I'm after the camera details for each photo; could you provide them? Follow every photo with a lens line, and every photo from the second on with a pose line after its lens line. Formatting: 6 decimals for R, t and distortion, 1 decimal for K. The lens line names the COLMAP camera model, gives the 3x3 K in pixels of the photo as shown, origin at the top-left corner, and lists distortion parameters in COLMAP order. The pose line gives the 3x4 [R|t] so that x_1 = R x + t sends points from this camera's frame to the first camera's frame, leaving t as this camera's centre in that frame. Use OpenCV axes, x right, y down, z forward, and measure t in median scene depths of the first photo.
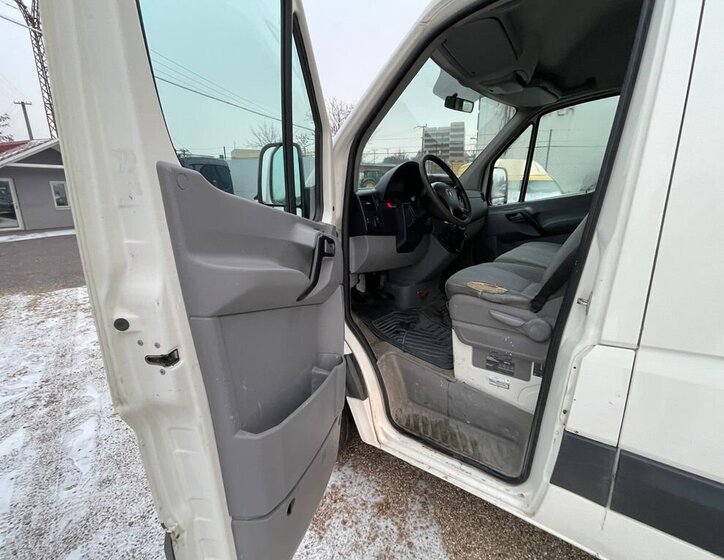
lens RADIAL K [[351.2, 0, 361.9], [0, 351.2, 280.0], [0, 0, 1]] dist [-0.002478, -0.000108]
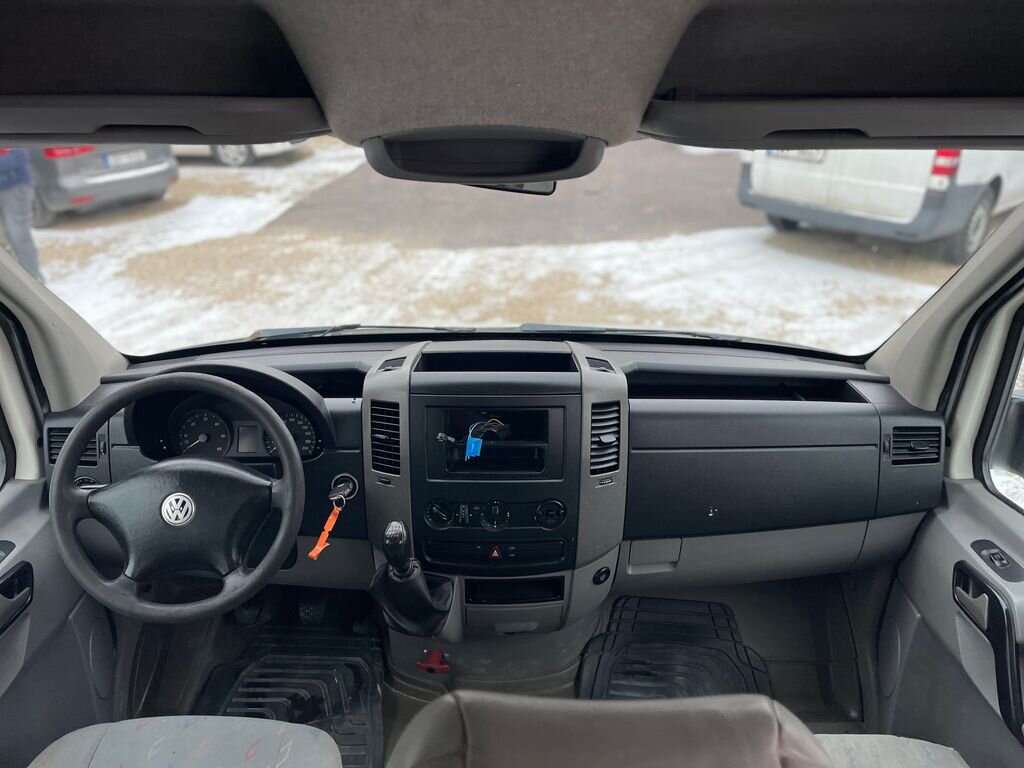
lens RADIAL K [[769.7, 0, 511.4], [0, 769.7, 386.8], [0, 0, 1]] dist [0.026403, -0.040463]
pose [[0.590225, 0.362515, -0.721261, 0.571455], [-0.196256, 0.931124, 0.307394, -0.396780], [0.783018, -0.039880, 0.620719, 0.500569]]
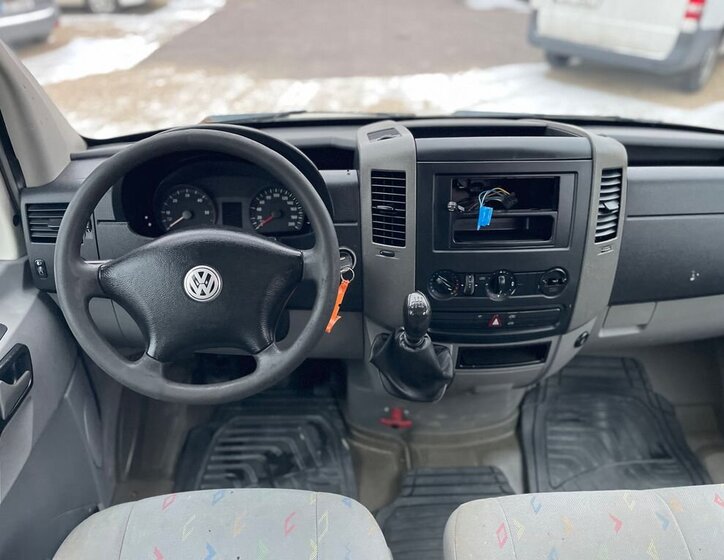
lens RADIAL K [[562.6, 0, 361.7], [0, 562.6, 285.4], [0, 0, 1]] dist [0.024528, -0.045388]
pose [[0.648788, 0.450737, -0.613115, 0.394388], [-0.207392, 0.879936, 0.427435, -0.297021], [0.732163, -0.150159, 0.664371, 0.488631]]
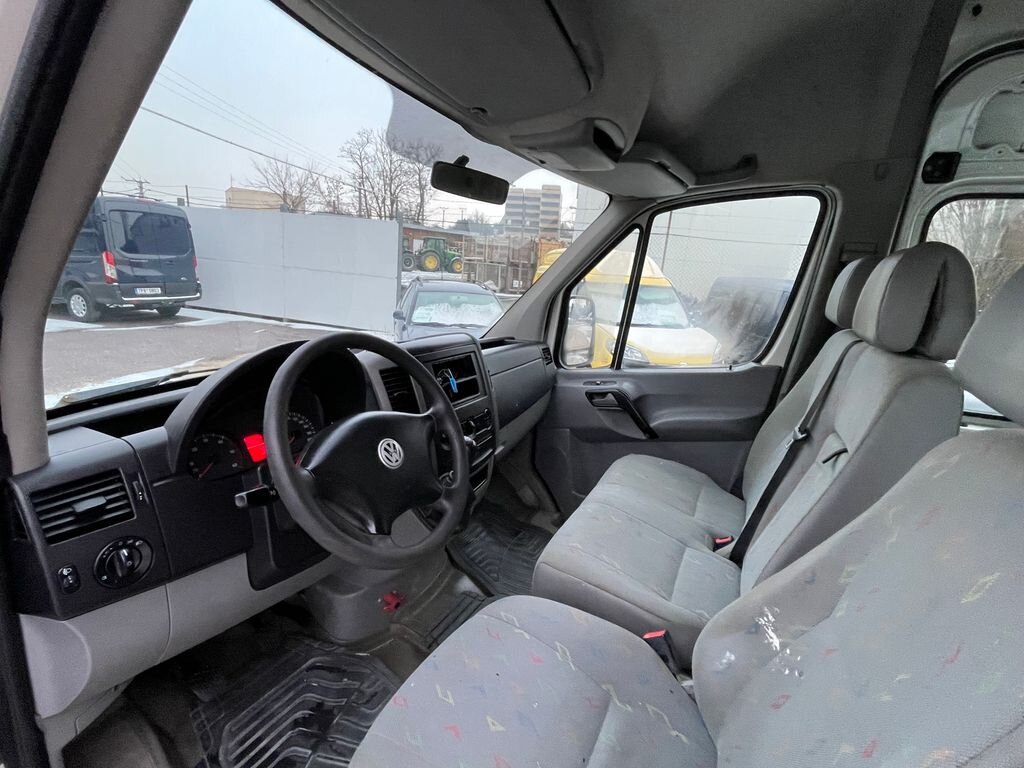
lens RADIAL K [[484.1, 0, 505.8], [0, 484.1, 383.8], [0, 0, 1]] dist [-0.005029, 0.000643]
pose [[0.984190, 0.034057, 0.173812, 0.171080], [-0.032217, 0.999391, -0.013398, -0.192922], [-0.174162, 0.007587, 0.984688, 0.322838]]
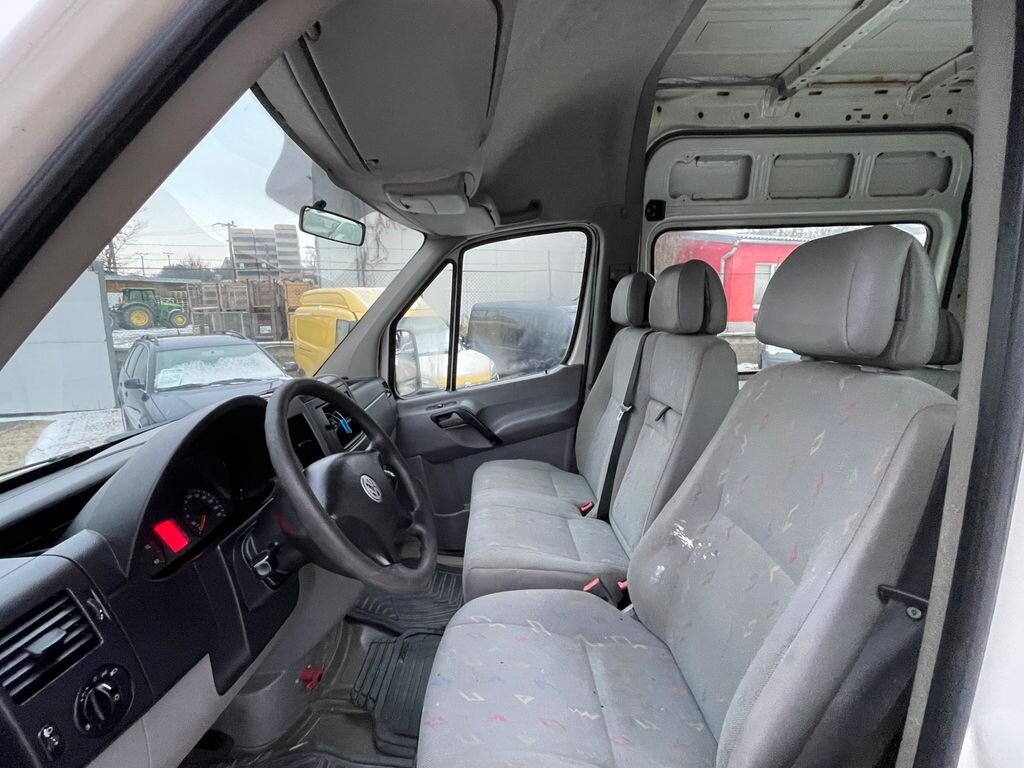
lens RADIAL K [[484.1, 0, 509.6], [0, 484.1, 384.3], [0, 0, 1]] dist [-0.005029, 0.000643]
pose [[0.783617, -0.111610, 0.611136, 0.047611], [0.176028, 0.983304, -0.046131, -0.186784], [-0.595783, 0.143726, 0.790180, 0.329908]]
